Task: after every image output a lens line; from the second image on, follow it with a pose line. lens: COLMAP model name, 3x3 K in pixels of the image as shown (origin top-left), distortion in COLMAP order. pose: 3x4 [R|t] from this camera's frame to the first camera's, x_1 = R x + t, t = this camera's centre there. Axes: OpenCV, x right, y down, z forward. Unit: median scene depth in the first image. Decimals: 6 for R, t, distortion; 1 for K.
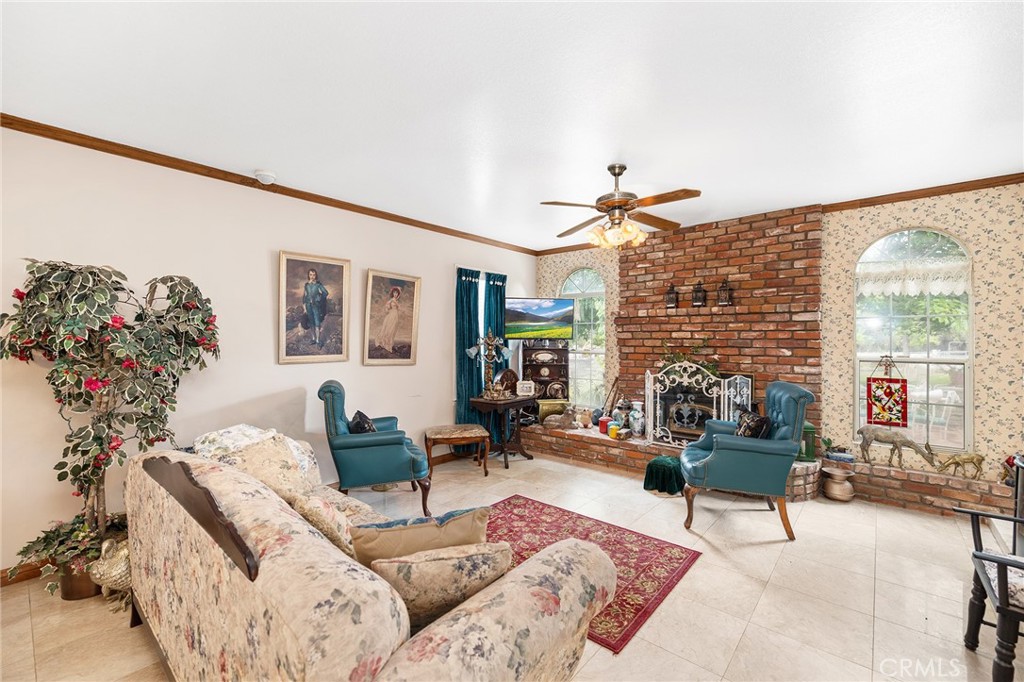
lens RADIAL K [[434.2, 0, 503.2], [0, 434.2, 344.3], [0, 0, 1]] dist [0.000444, -0.000386]
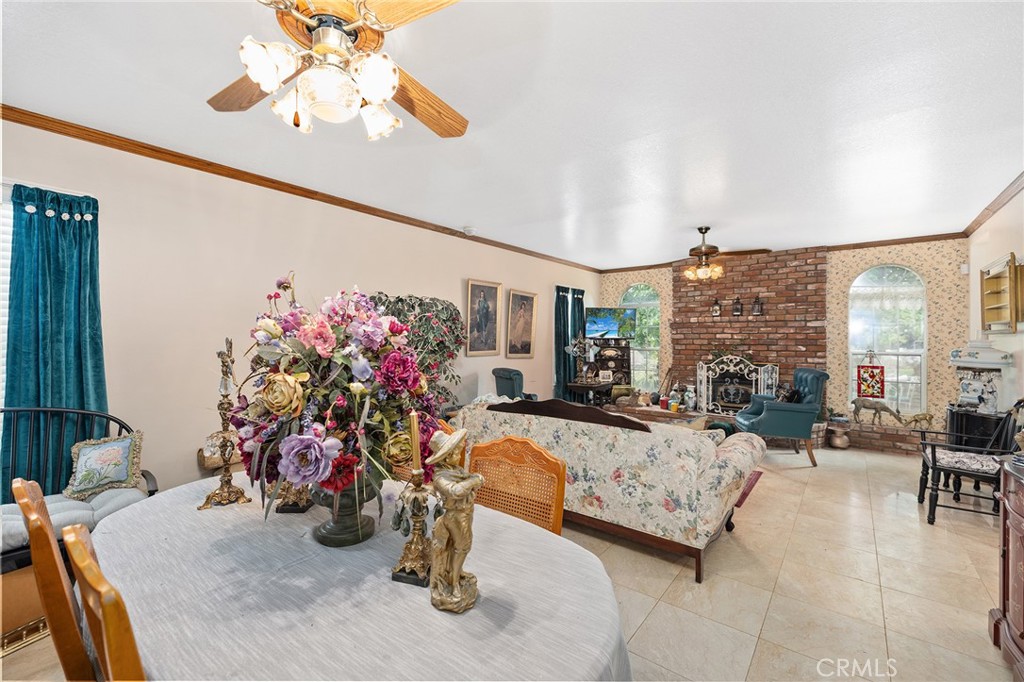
lens RADIAL K [[434.2, 0, 503.2], [0, 434.2, 344.3], [0, 0, 1]] dist [0.000444, -0.000386]
pose [[0.999220, -0.001545, 0.039466, -0.383564], [0.001478, 0.999997, 0.001729, 0.001228], [-0.039469, -0.001669, 0.999219, -0.385300]]
